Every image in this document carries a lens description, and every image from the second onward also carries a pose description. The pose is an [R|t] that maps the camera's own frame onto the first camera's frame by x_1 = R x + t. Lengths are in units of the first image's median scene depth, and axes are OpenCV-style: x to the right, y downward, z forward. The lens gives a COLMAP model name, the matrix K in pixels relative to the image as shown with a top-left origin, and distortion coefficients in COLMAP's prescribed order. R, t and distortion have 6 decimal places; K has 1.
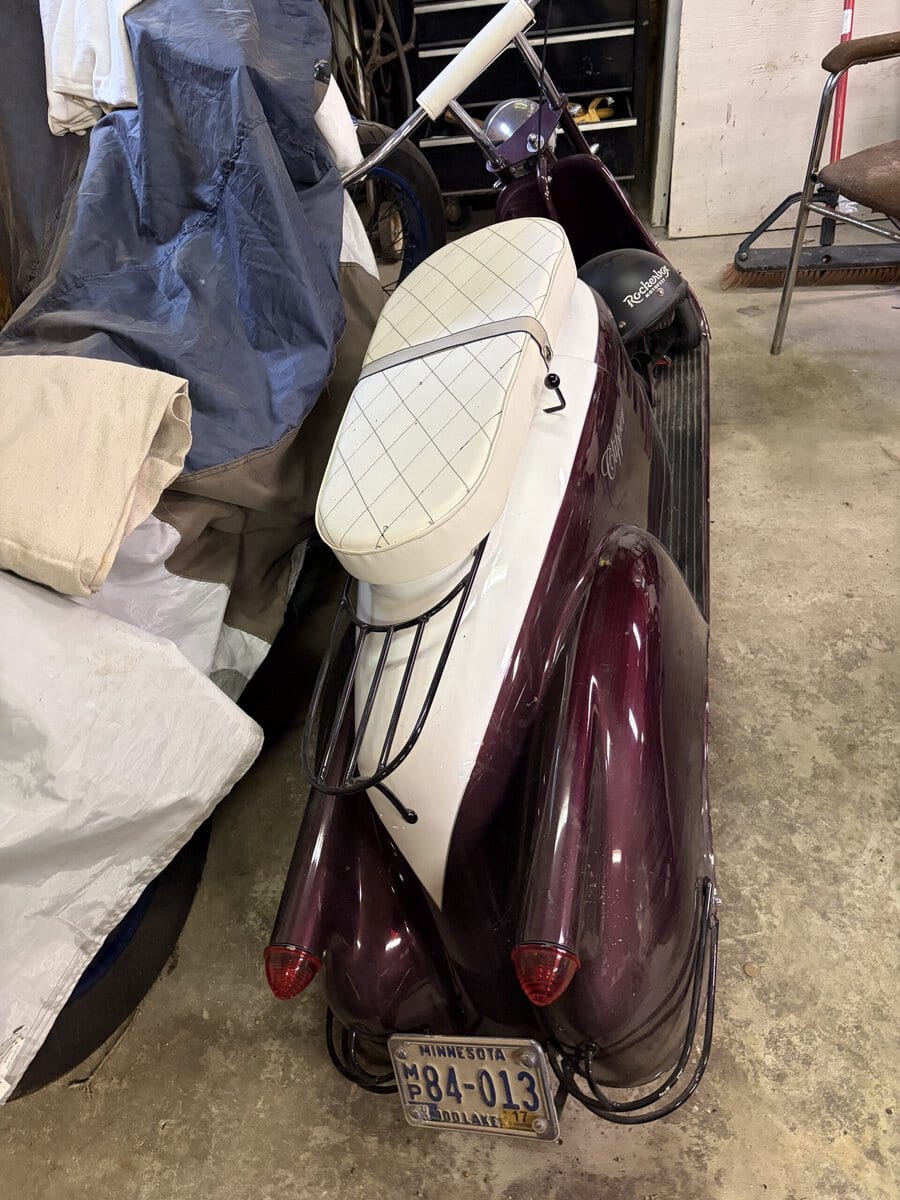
lens RADIAL K [[912.9, 0, 449.9], [0, 912.9, 599.9], [0, 0, 1]] dist [0.015152, 0.009629]
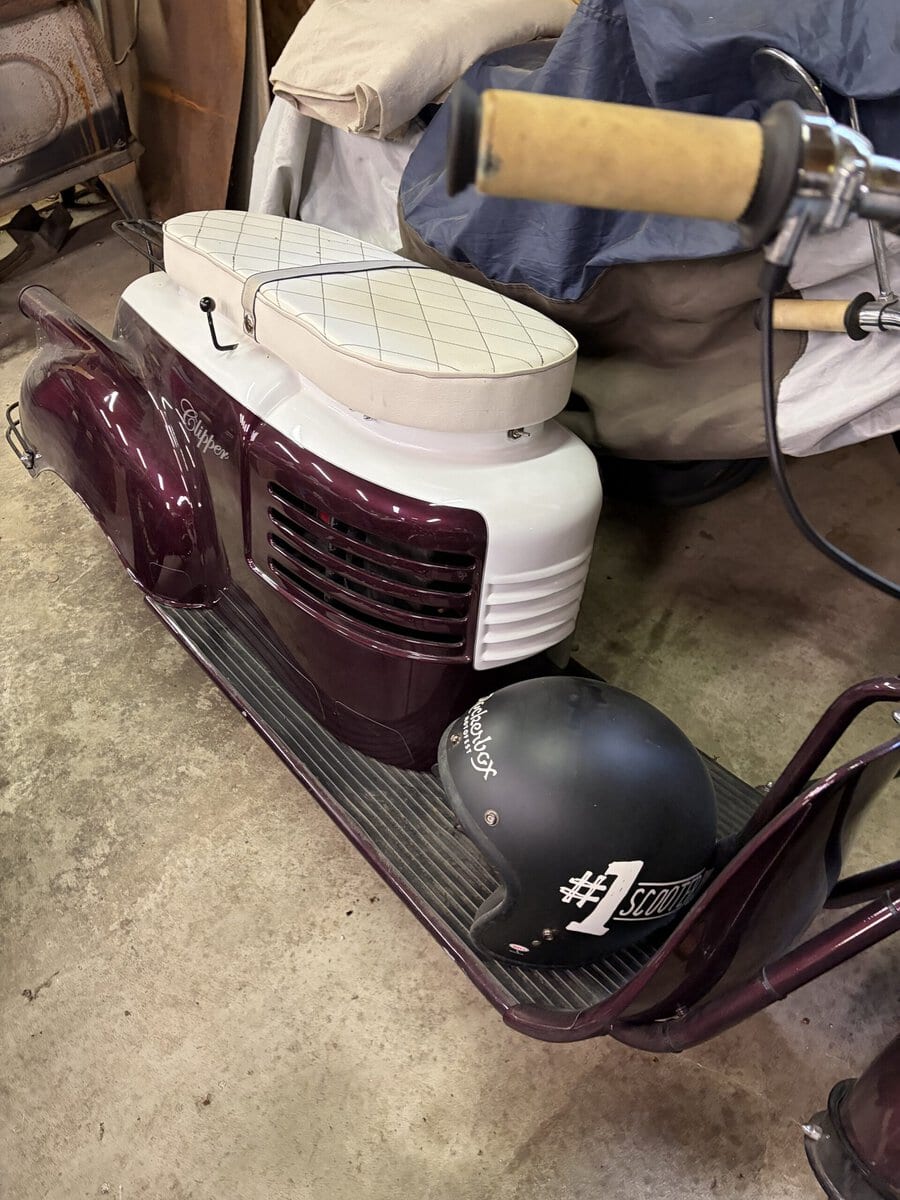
lens RADIAL K [[912.9, 0, 449.2], [0, 912.9, 600.4], [0, 0, 1]] dist [0.015152, 0.009629]
pose [[-0.613360, 0.682549, -0.397388, 0.439056], [-0.403214, 0.162026, 0.900647, -0.929750], [0.679123, 0.712654, 0.175833, 0.964788]]
